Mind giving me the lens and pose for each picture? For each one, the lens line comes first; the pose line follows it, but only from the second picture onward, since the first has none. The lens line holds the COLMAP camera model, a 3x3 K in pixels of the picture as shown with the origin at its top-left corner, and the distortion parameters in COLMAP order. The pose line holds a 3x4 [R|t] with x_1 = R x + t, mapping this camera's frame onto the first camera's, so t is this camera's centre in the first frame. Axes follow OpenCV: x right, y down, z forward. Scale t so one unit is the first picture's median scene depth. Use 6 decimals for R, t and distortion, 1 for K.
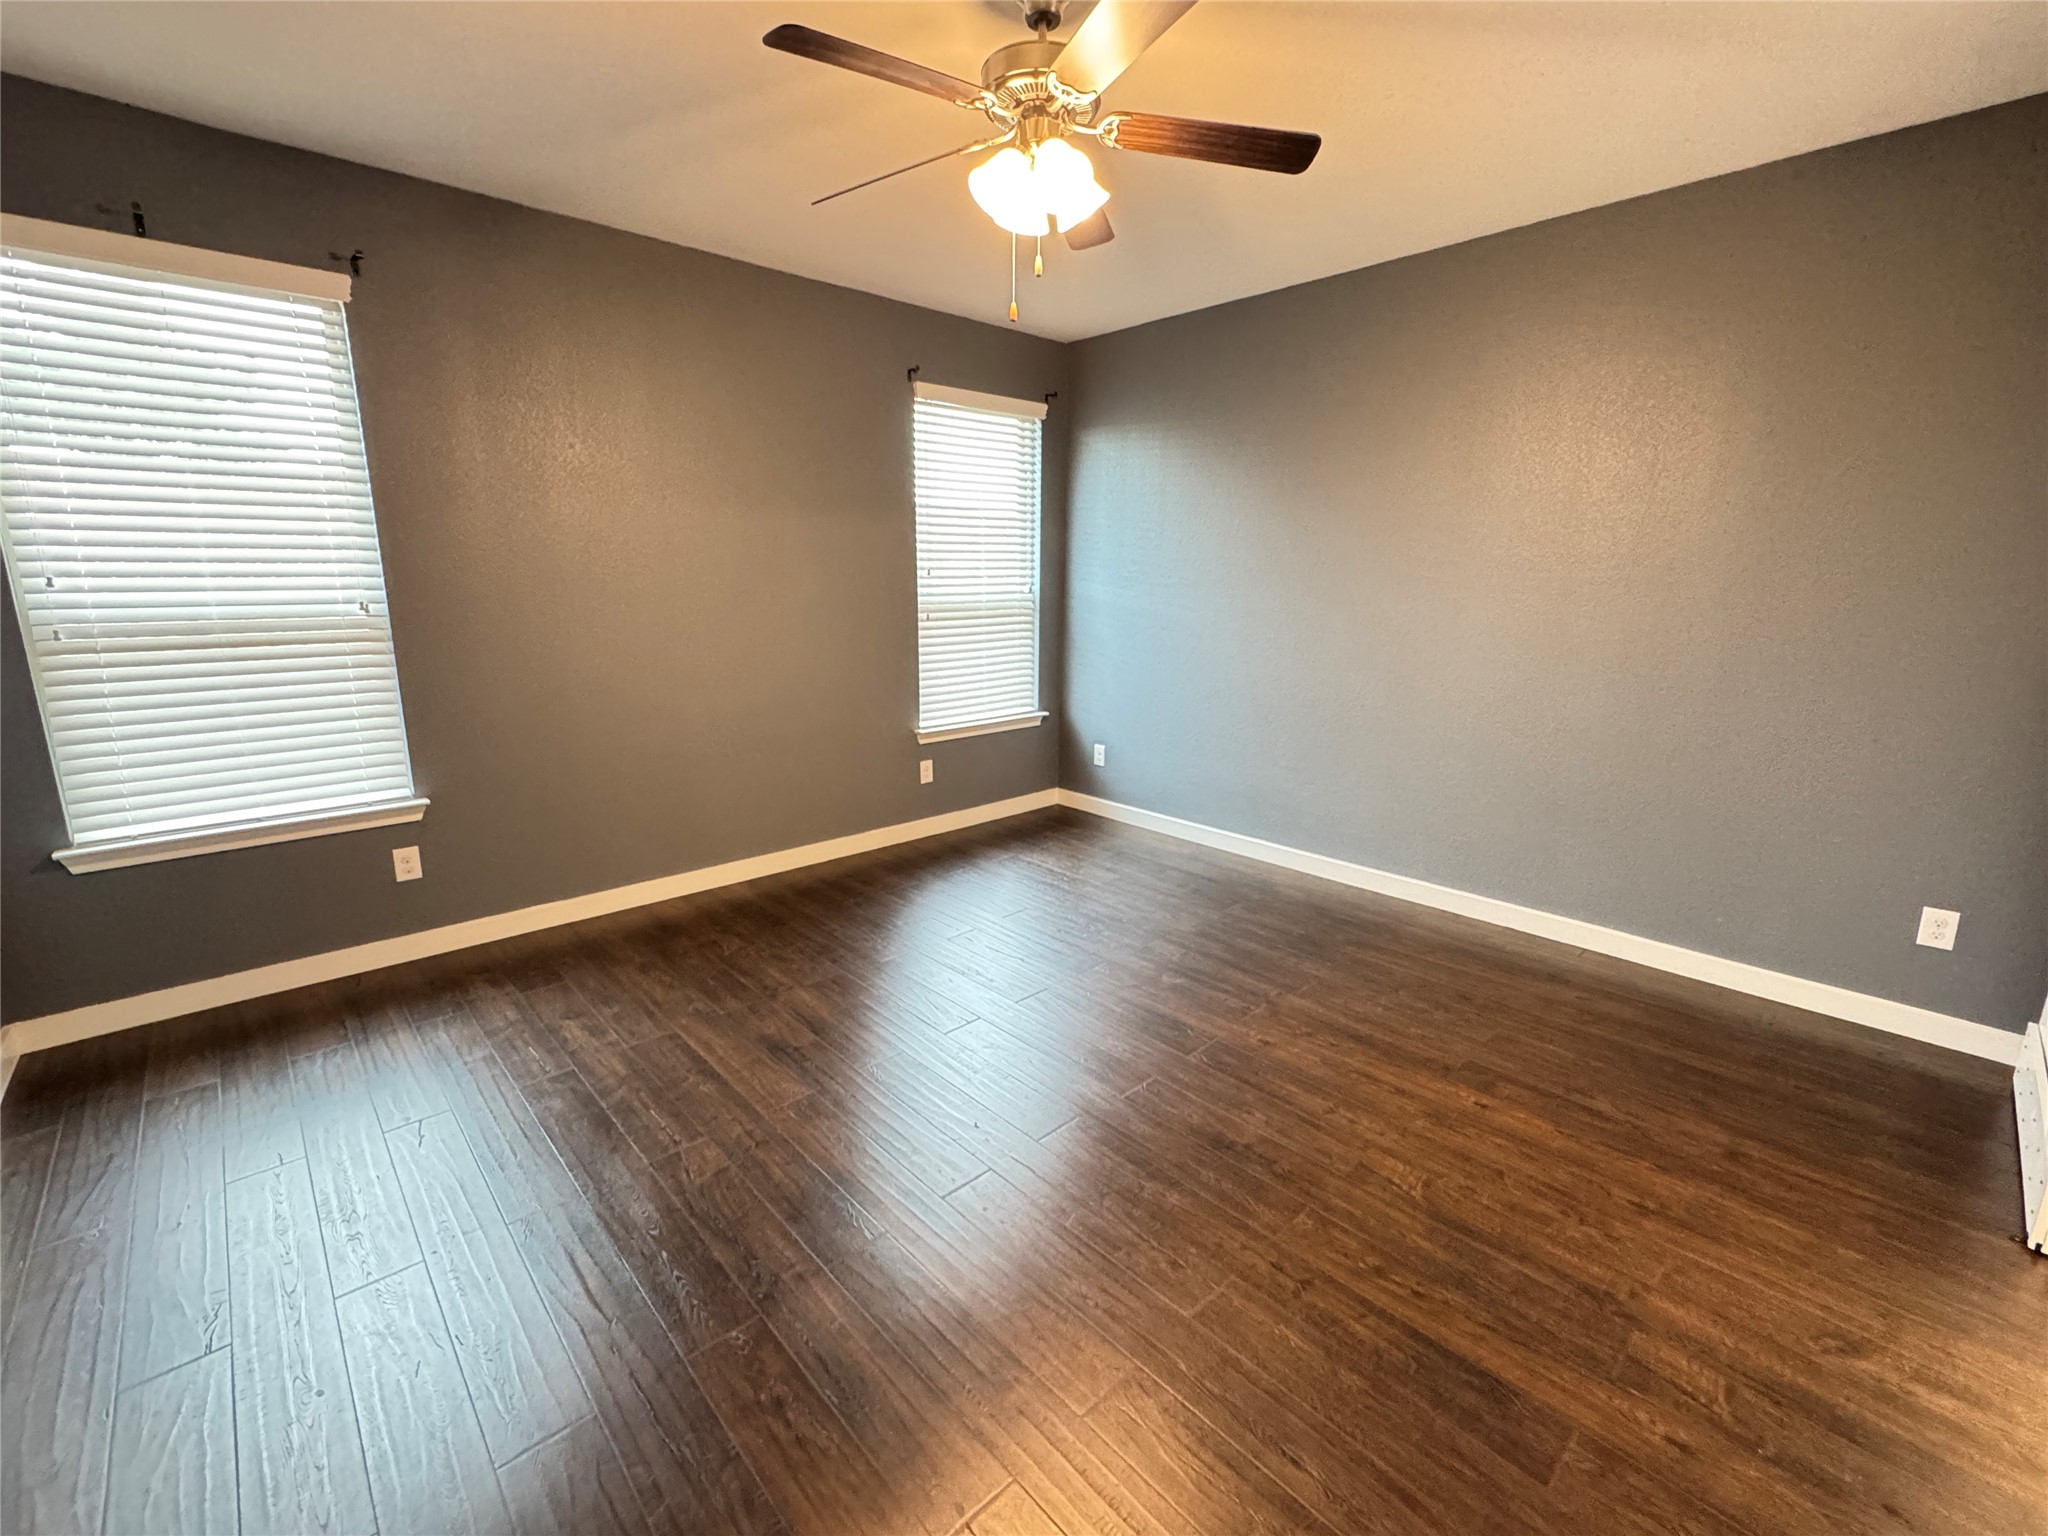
lens RADIAL K [[867.3, 0, 1023.7], [0, 867.3, 766.7], [0, 0, 1]] dist [-0.001928, -0.000786]
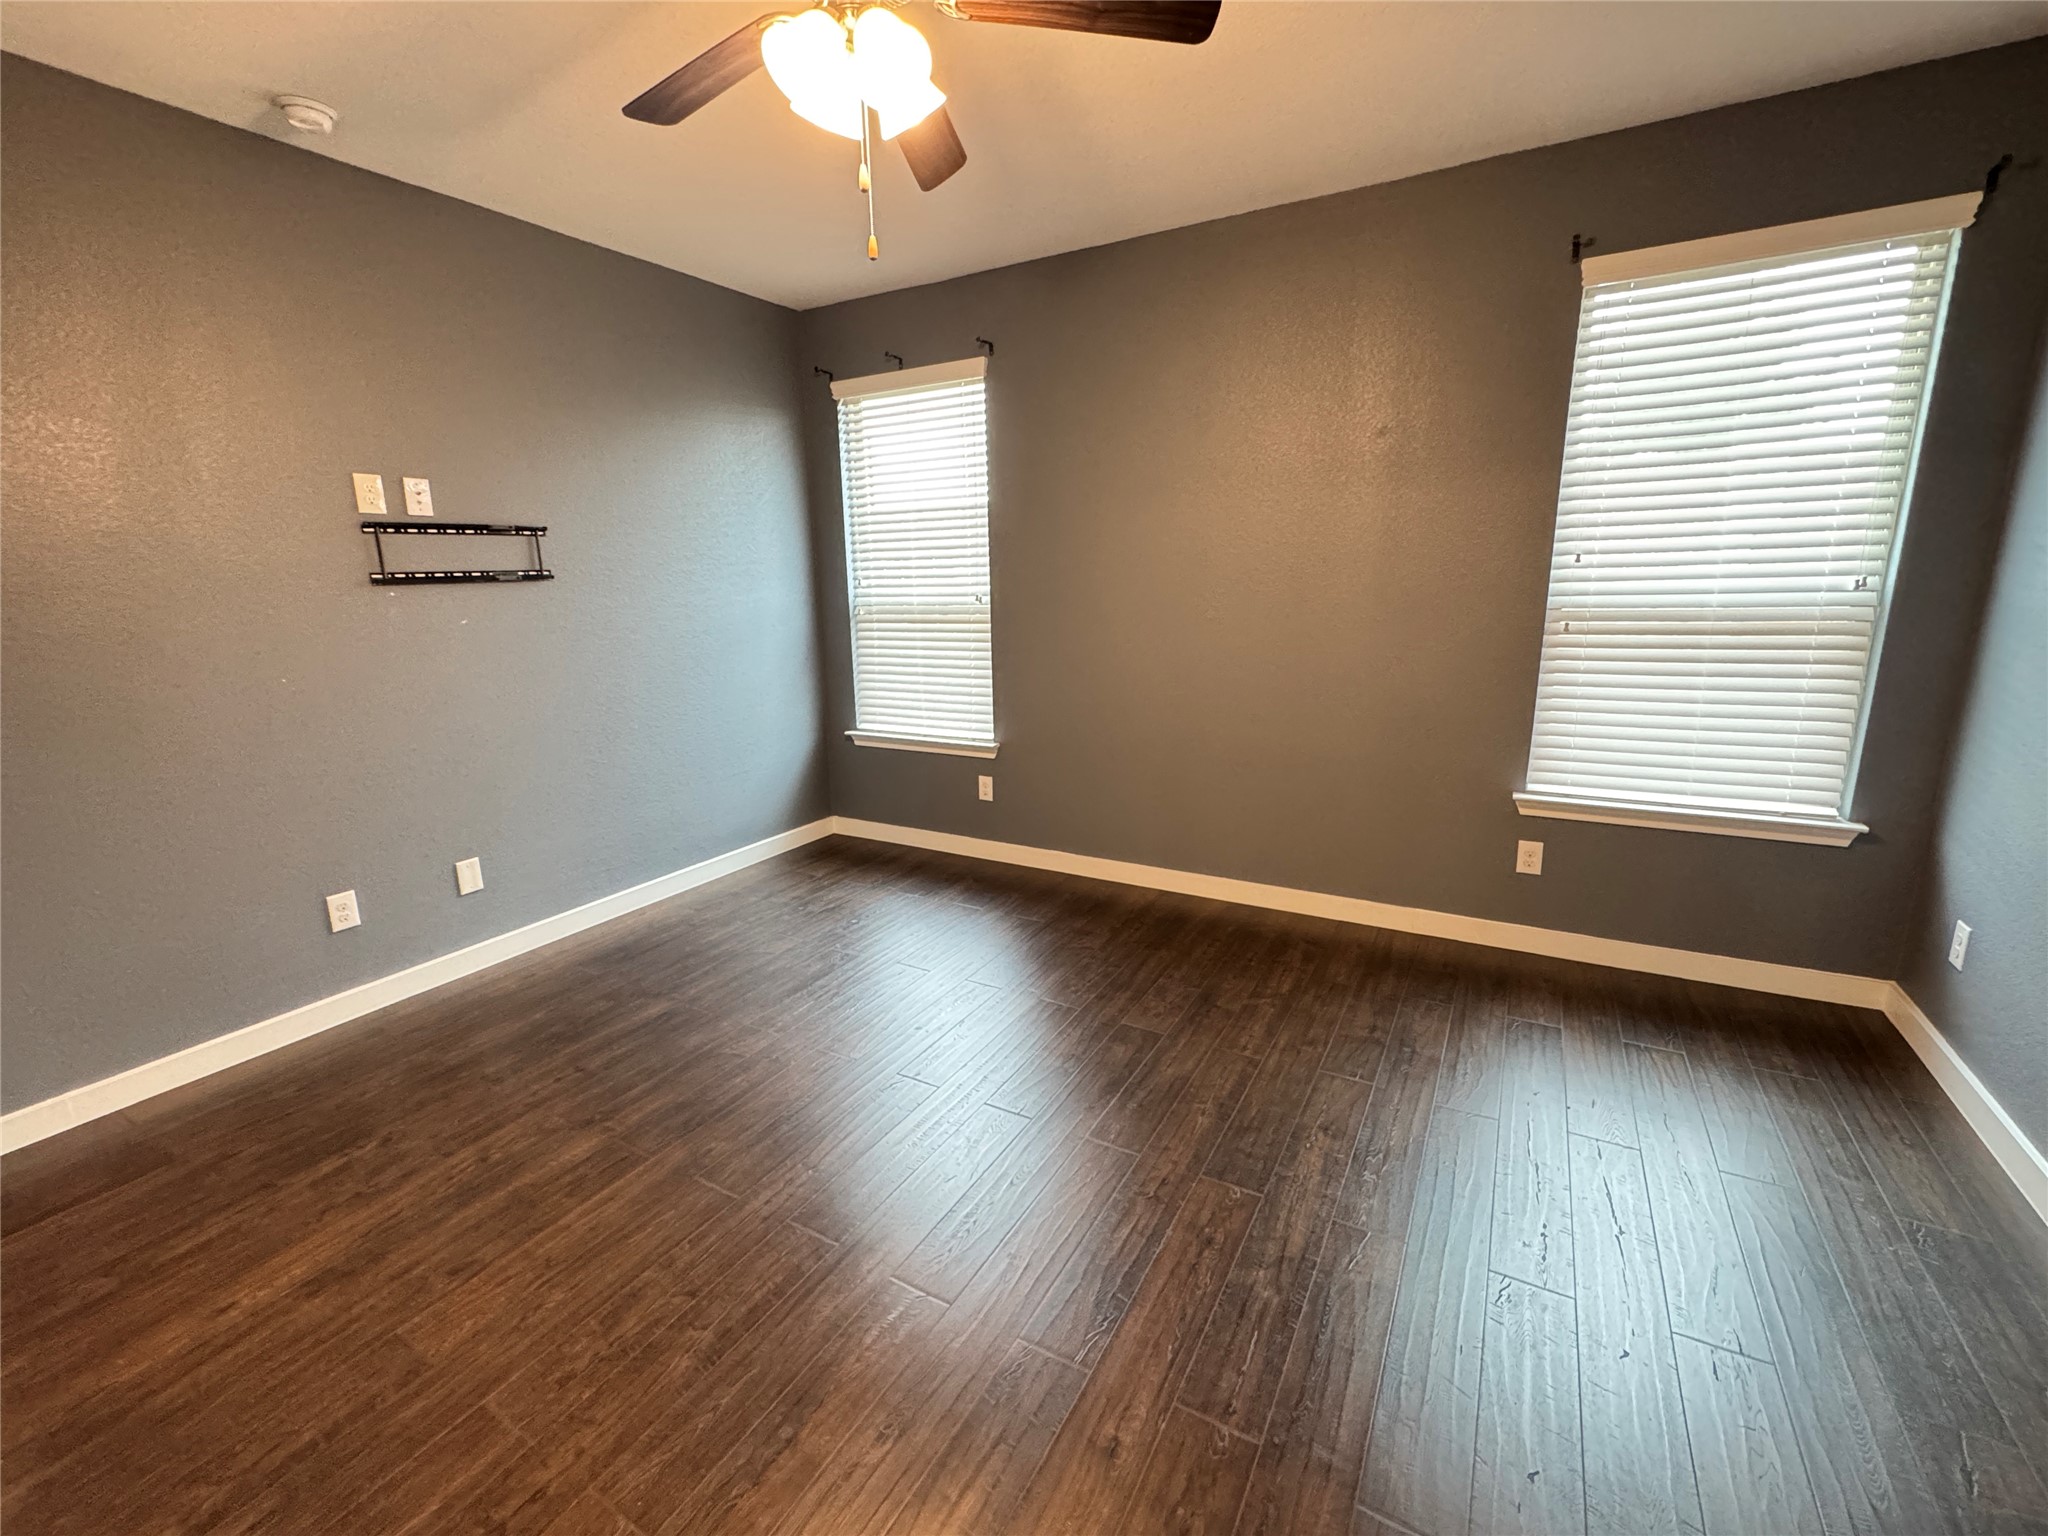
lens RADIAL K [[867.3, 0, 1025.4], [0, 867.3, 767.2], [0, 0, 1]] dist [-0.001928, -0.000786]
pose [[0.297676, 0.197181, -0.934082, 0.513524], [-0.185794, 0.971695, 0.145912, -0.117065], [0.936413, 0.130112, 0.325885, 0.551336]]
